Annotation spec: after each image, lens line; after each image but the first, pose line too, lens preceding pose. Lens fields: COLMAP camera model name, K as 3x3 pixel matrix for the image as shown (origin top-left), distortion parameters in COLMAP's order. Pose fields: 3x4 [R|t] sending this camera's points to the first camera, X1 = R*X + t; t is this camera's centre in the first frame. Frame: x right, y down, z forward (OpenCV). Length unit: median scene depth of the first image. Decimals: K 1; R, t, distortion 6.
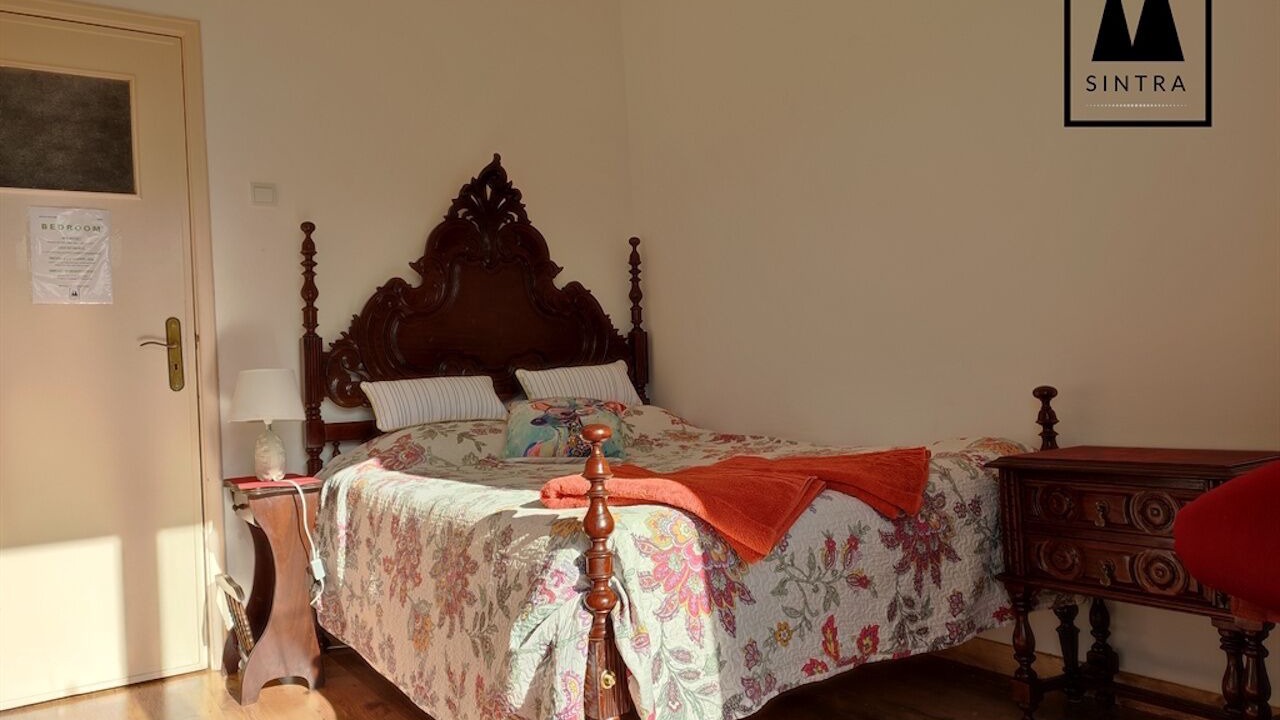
lens RADIAL K [[890.7, 0, 640.0], [0, 890.7, 360.0], [0, 0, 1]] dist [-0.003709, -0.006707]
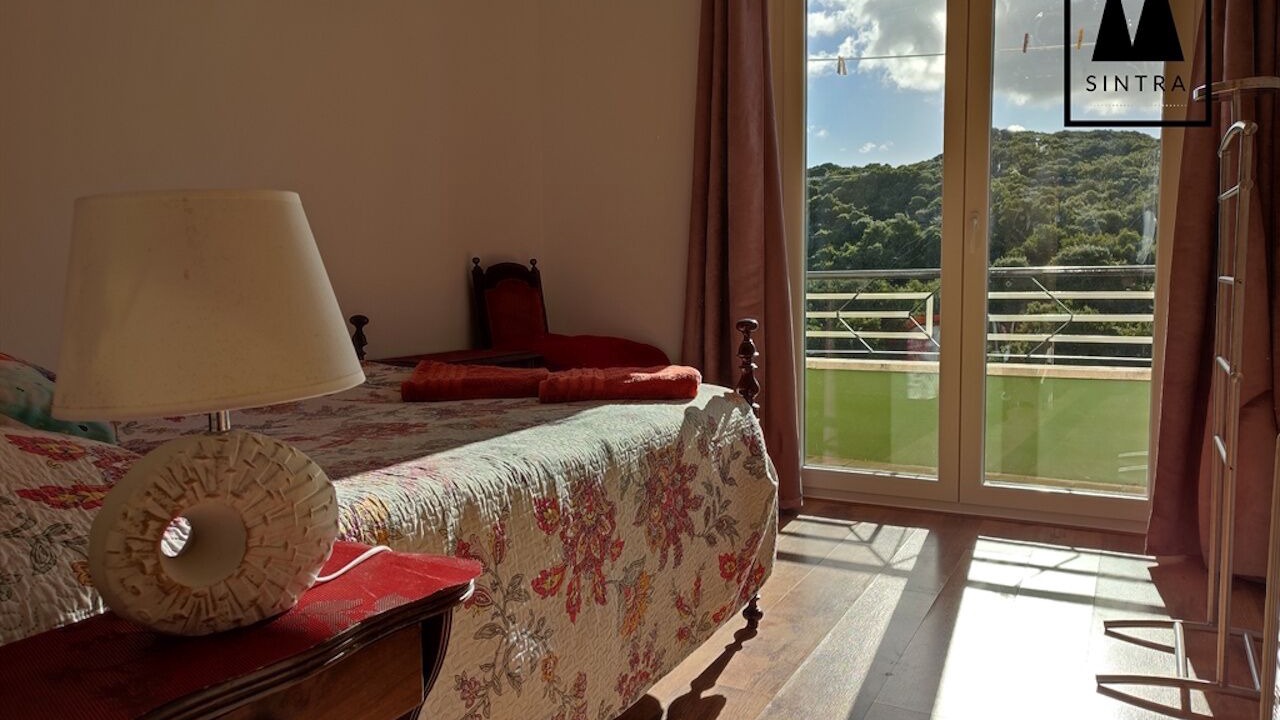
lens RADIAL K [[890.7, 0, 640.0], [0, 890.7, 360.0], [0, 0, 1]] dist [-0.003709, -0.006707]
pose [[-0.458920, -0.018226, 0.888291, -0.942402], [0.013385, 0.999534, 0.027424, 0.072329], [-0.888377, 0.024476, -0.458462, 1.360495]]
